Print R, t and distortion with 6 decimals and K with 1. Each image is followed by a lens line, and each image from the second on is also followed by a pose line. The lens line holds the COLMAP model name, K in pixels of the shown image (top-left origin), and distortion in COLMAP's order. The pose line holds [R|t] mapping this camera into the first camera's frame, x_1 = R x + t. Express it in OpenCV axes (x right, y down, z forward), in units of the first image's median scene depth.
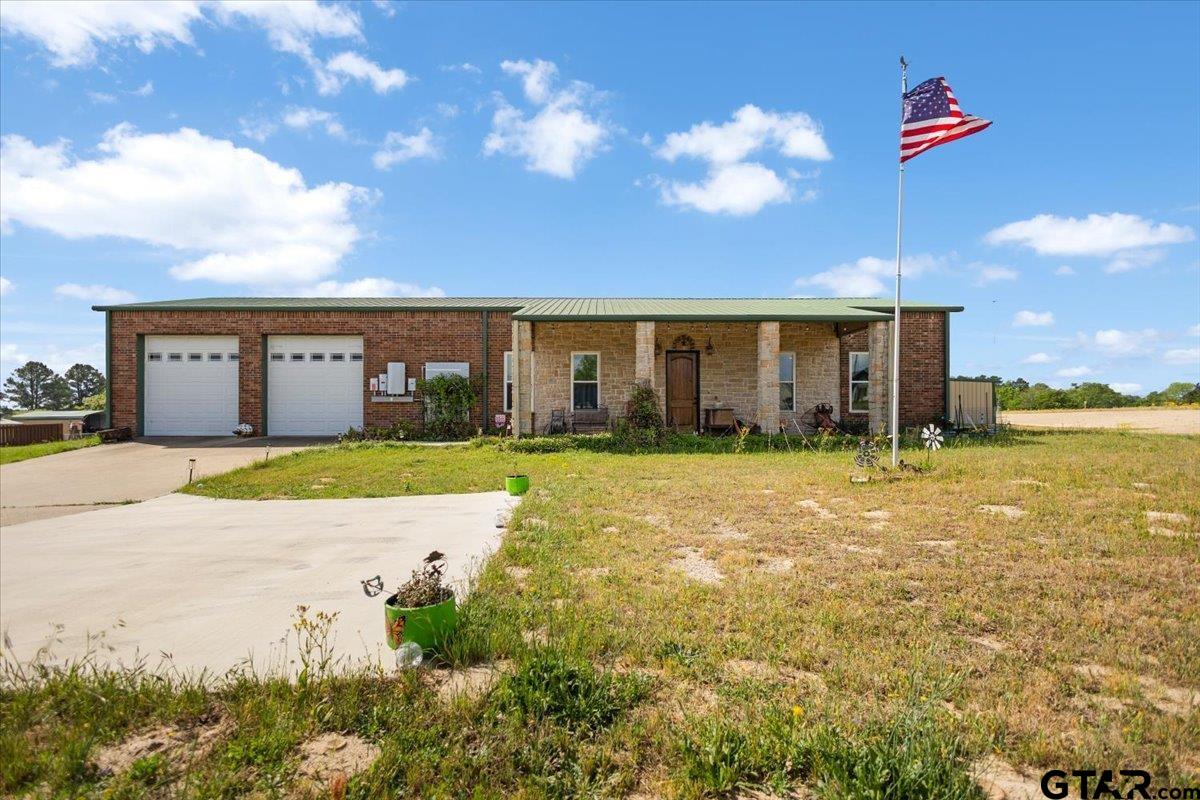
lens RADIAL K [[561.8, 0, 600.0], [0, 561.8, 400.0], [0, 0, 1]] dist [0.008260, -0.000297]
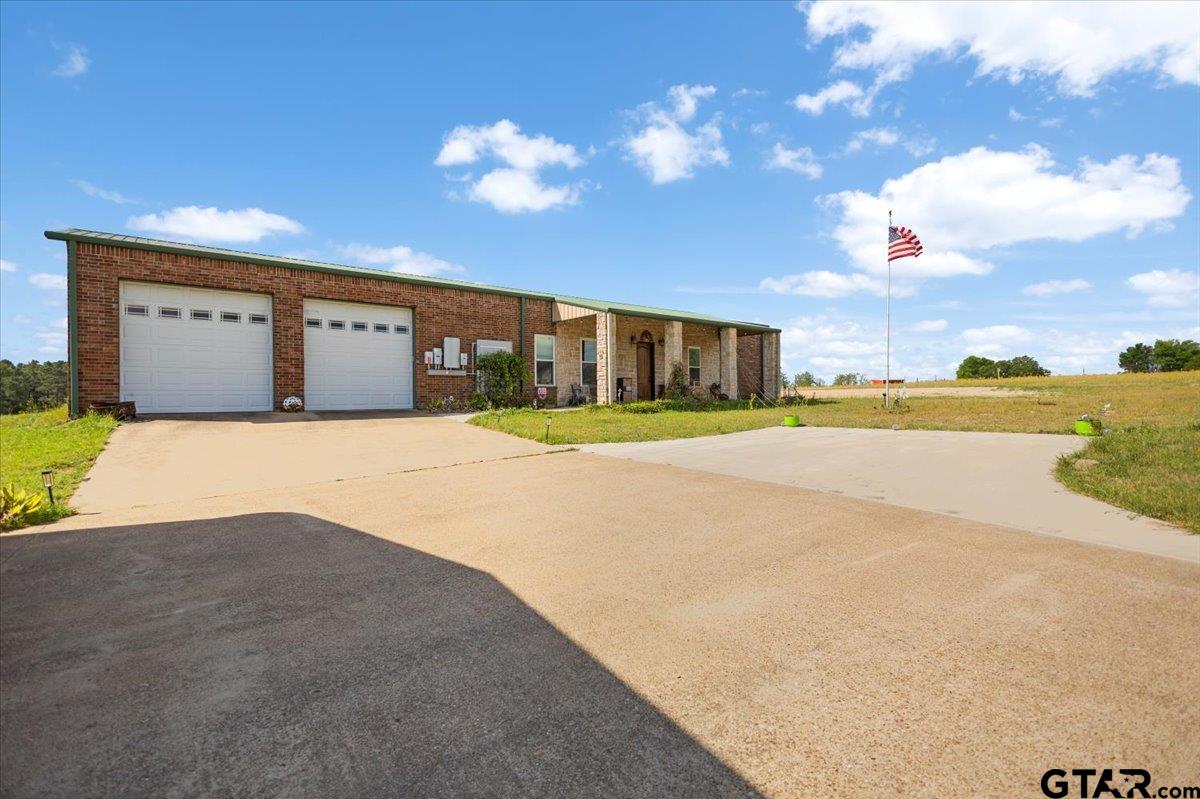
lens RADIAL K [[561.8, 0, 600.0], [0, 561.8, 399.5], [0, 0, 1]] dist [0.008260, -0.000297]
pose [[0.764387, -0.010104, 0.644678, -0.820654], [-0.020794, 0.998971, 0.040312, 0.000494], [-0.644422, -0.044219, 0.763391, 0.009329]]
